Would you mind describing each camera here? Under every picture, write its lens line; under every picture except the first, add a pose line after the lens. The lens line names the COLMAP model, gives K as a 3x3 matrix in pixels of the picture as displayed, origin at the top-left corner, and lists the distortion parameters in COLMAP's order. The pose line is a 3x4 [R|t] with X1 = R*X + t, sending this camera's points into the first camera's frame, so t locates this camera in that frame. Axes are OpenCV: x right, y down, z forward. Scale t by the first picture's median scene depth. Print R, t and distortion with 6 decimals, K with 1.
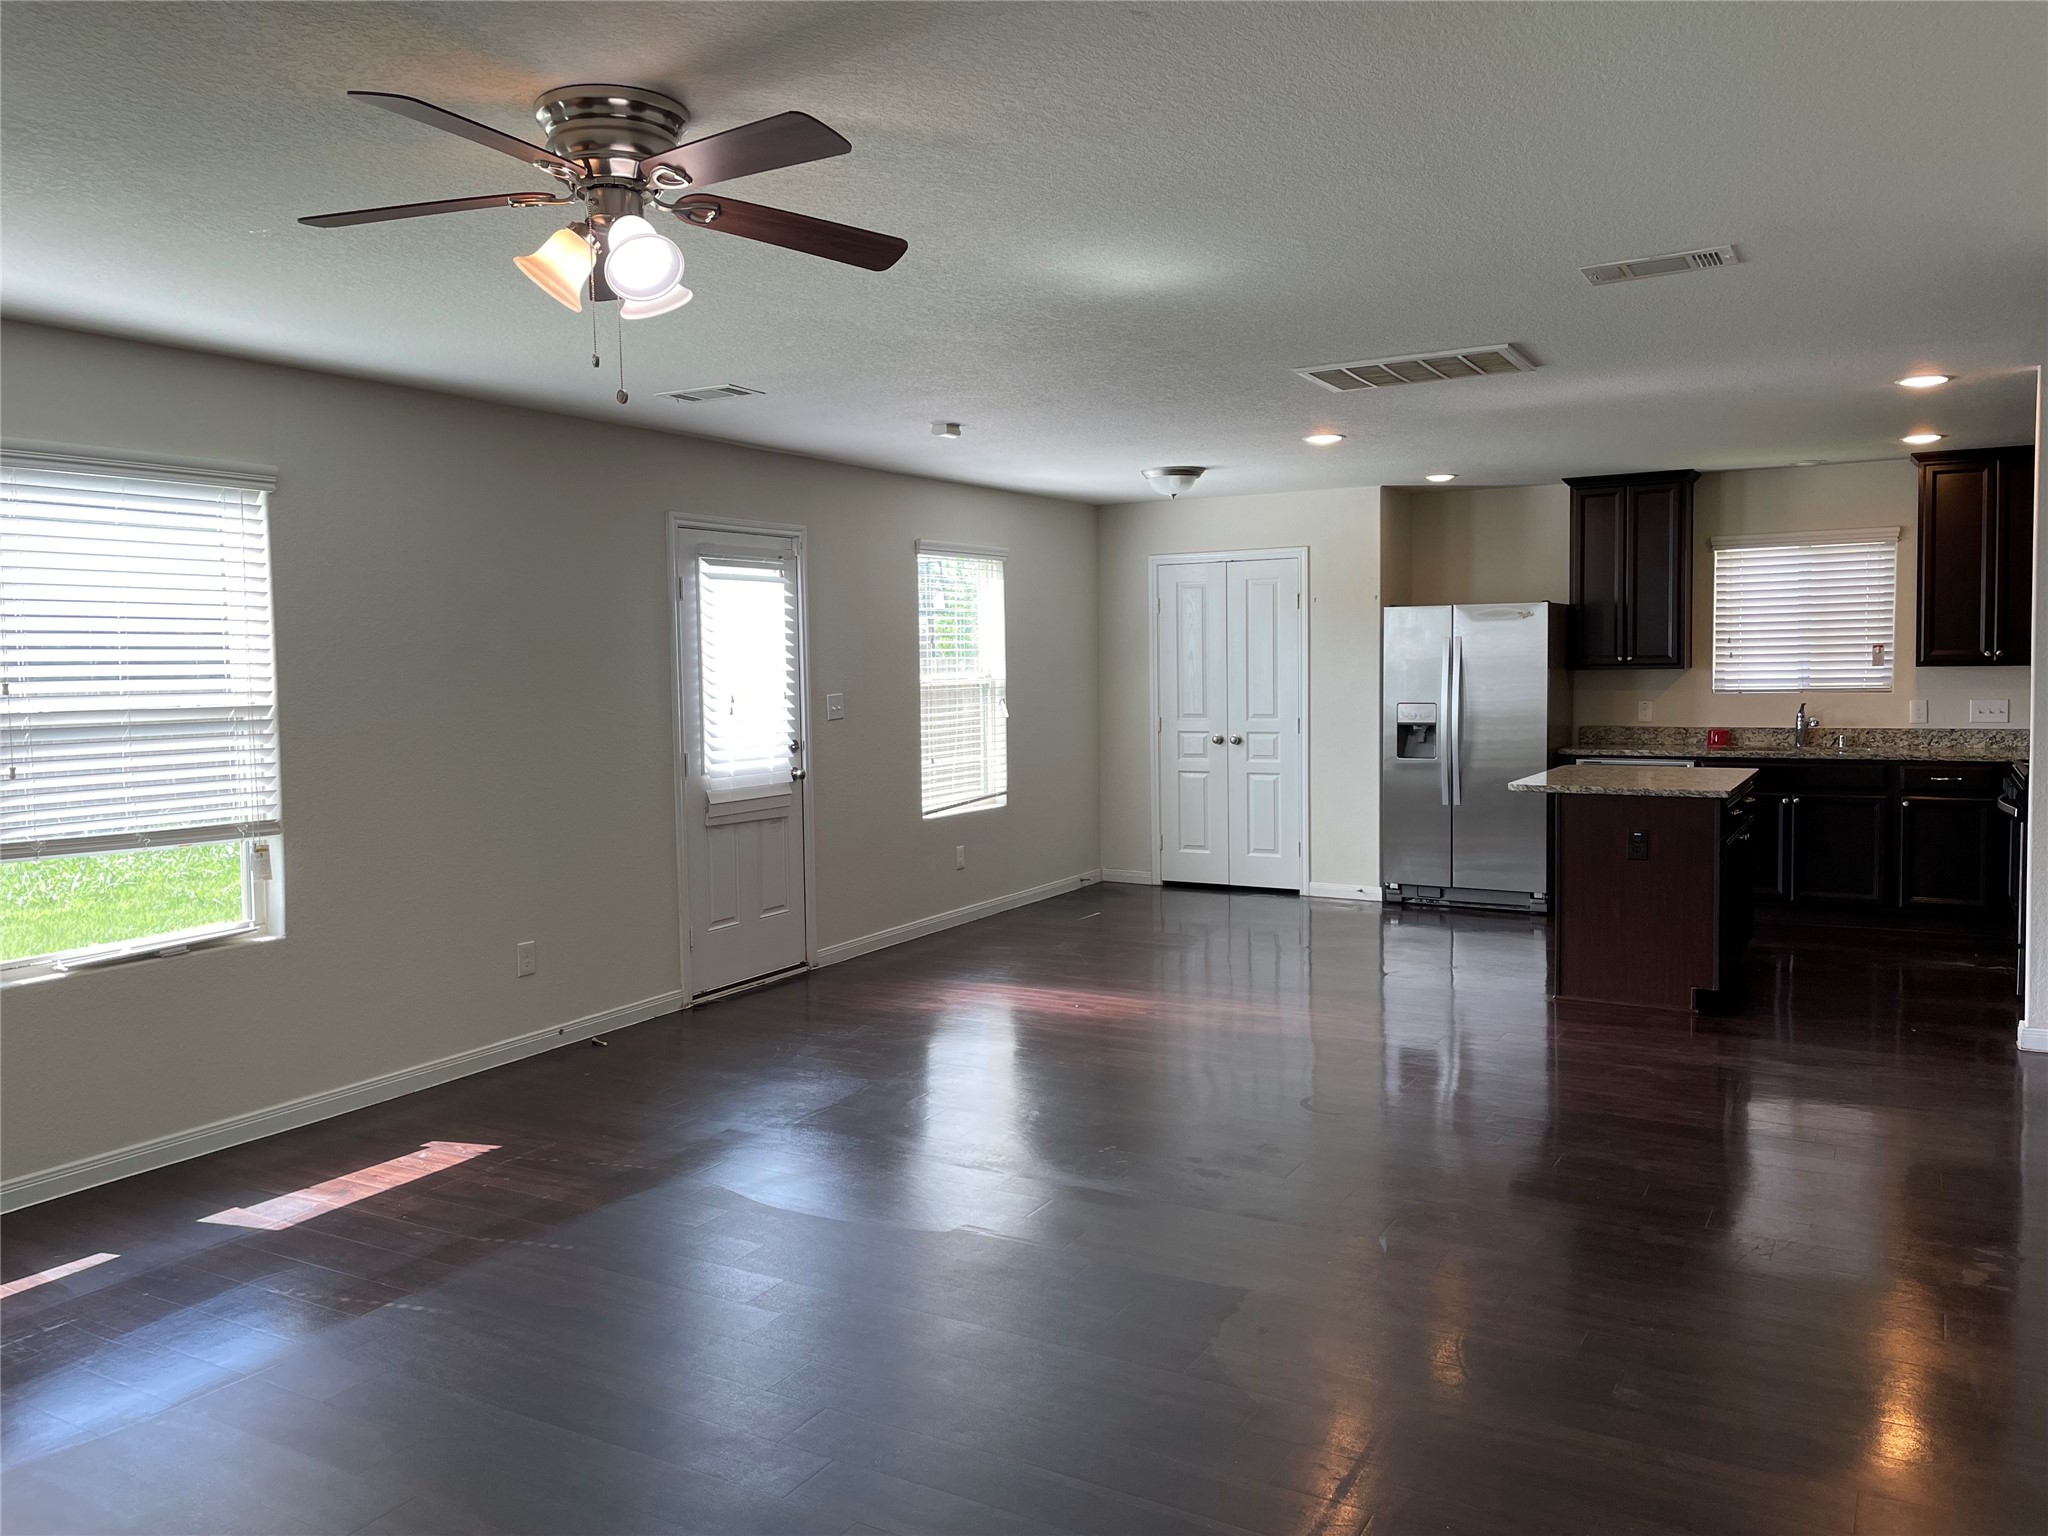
lens RADIAL K [[1543.0, 0, 1027.6], [0, 1543.0, 762.2], [0, 0, 1]] dist [0.098932, -0.118943]
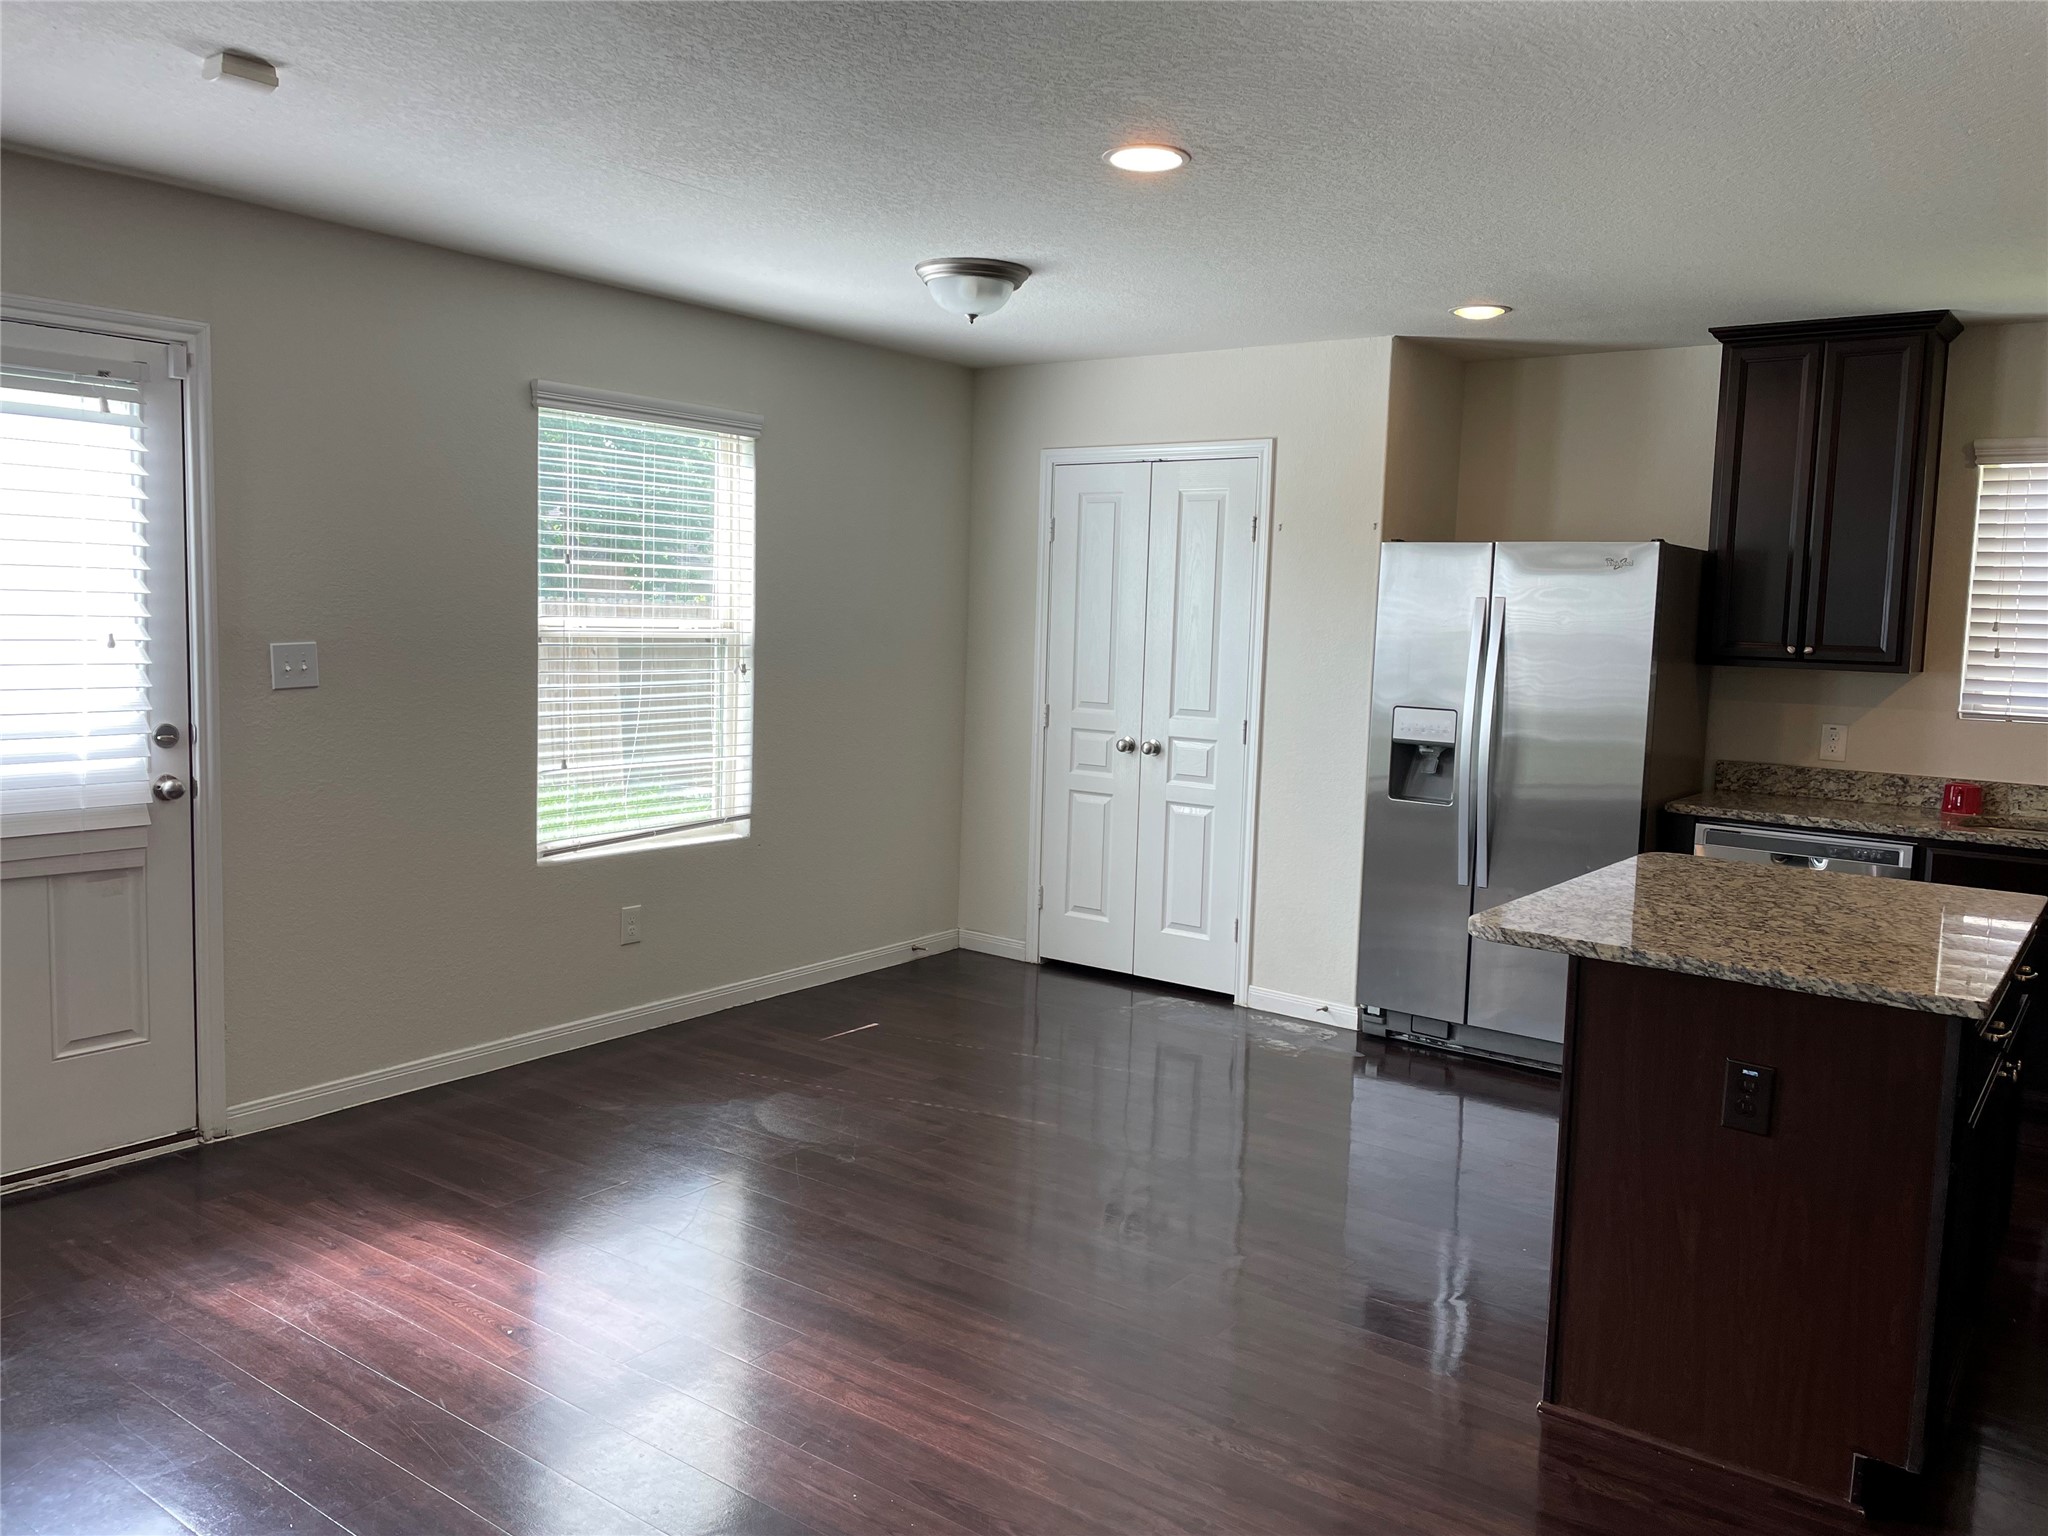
lens RADIAL K [[1554.4, 0, 1052.3], [0, 1554.4, 760.9], [0, 0, 1]] dist [0.096787, -0.121467]
pose [[0.993119, 0.057279, -0.102150, 0.172362], [-0.054289, 0.998018, 0.031813, -0.029271], [0.103770, -0.026049, 0.994260, 0.397960]]
